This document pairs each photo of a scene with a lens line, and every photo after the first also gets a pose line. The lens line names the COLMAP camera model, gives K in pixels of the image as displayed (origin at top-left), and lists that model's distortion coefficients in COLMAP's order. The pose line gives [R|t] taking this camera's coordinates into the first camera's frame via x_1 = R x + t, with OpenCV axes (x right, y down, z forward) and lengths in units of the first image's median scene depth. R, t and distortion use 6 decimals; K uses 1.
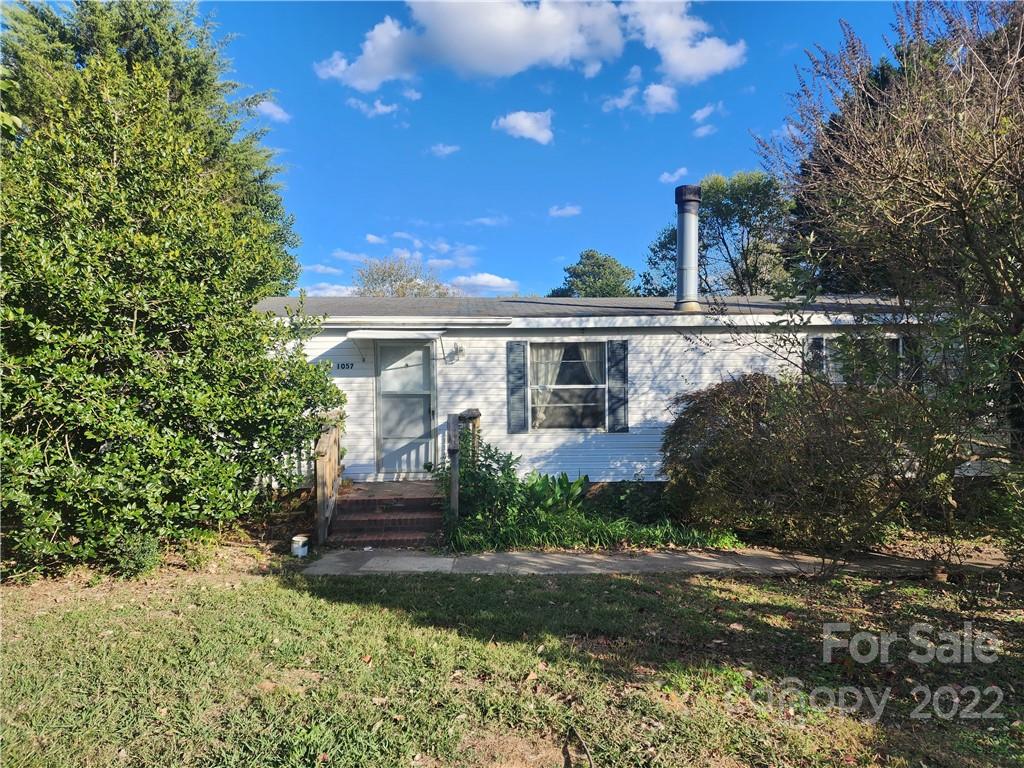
lens RADIAL K [[669.9, 0, 529.9], [0, 669.9, 398.4], [0, 0, 1]] dist [0.104318, -0.092816]
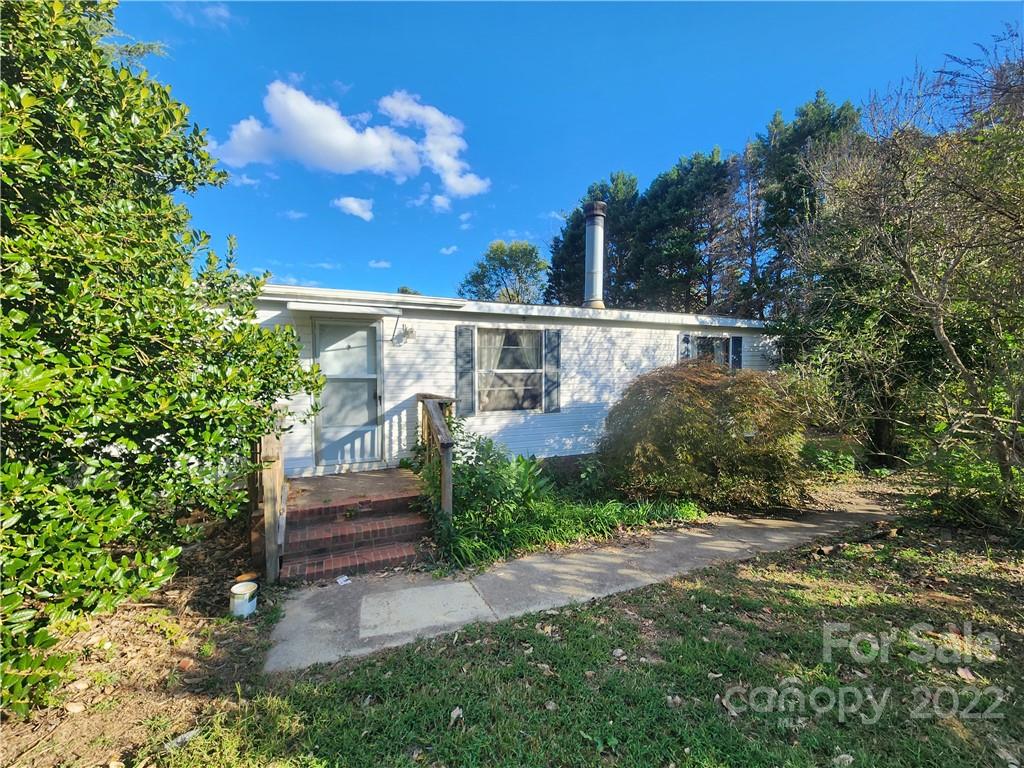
lens RADIAL K [[416.6, 0, 510.9], [0, 416.6, 387.6], [0, 0, 1]] dist [0.003871, 0.000297]
pose [[0.939820, -0.008638, 0.341562, -0.170268], [0.007600, 0.999962, 0.004378, 0.005983], [-0.341587, -0.001518, 0.939849, 0.388059]]
